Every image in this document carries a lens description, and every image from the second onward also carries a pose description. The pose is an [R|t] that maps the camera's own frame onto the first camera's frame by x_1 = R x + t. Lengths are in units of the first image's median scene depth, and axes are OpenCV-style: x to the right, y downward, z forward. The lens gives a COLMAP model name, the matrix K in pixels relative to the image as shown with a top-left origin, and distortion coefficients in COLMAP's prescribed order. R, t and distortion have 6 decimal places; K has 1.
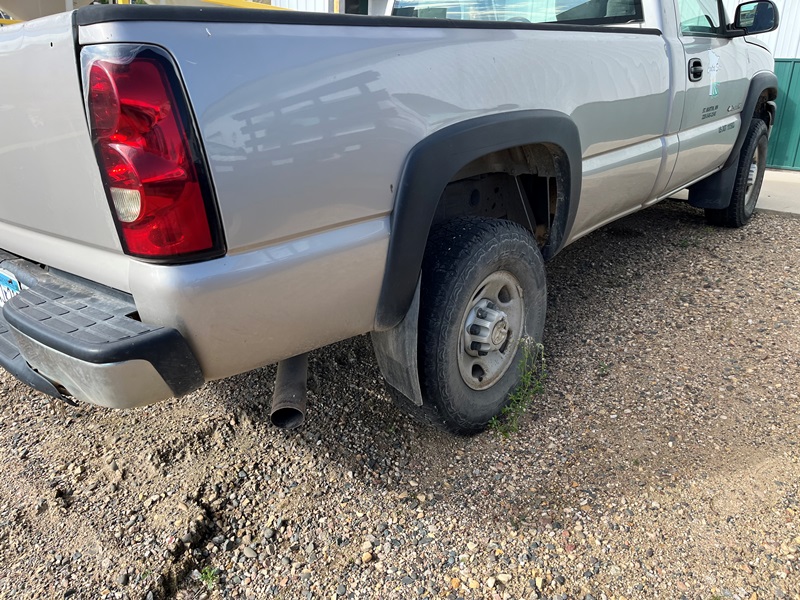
lens RADIAL K [[575.6, 0, 397.7], [0, 575.6, 298.7], [0, 0, 1]] dist [0.075165, -0.091454]
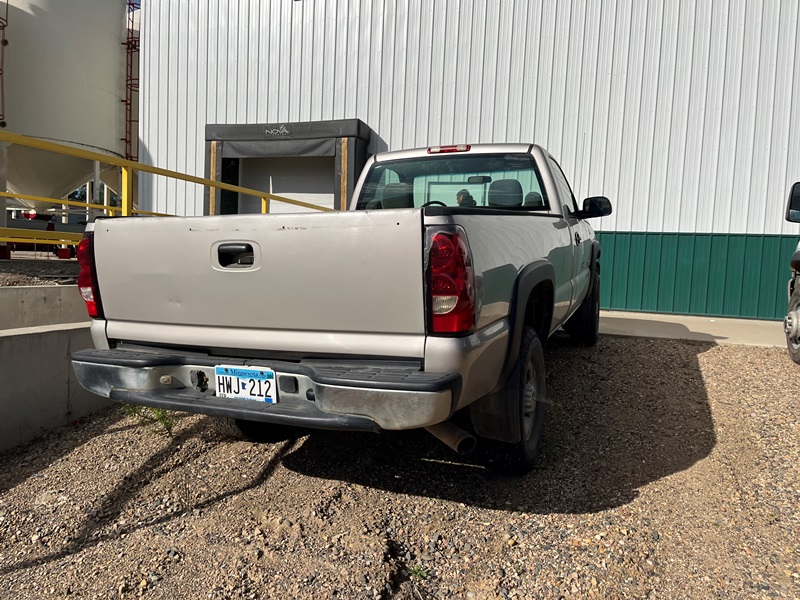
lens RADIAL K [[600.3, 0, 397.7], [0, 600.3, 313.8], [0, 0, 1]] dist [0.079755, -0.105690]
pose [[0.942740, -0.029576, 0.332214, -0.728368], [0.108802, 0.968843, -0.222499, 0.165552], [-0.315283, 0.245904, 0.916585, -0.422699]]
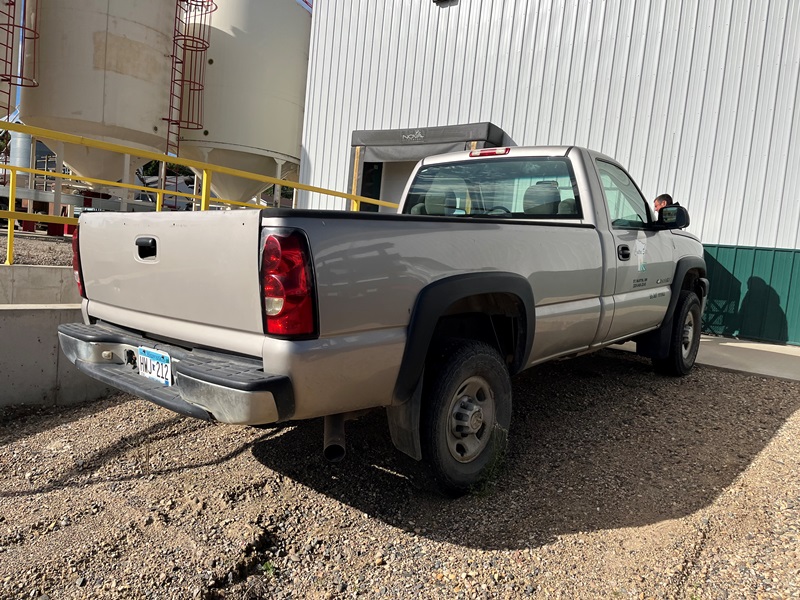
lens RADIAL K [[600.3, 0, 397.7], [0, 600.3, 313.8], [0, 0, 1]] dist [0.079755, -0.105690]
pose [[0.998416, 0.055547, 0.008938, -0.046824], [-0.051828, 0.969880, -0.238006, 0.179324], [-0.021890, 0.237166, 0.971223, -0.525631]]
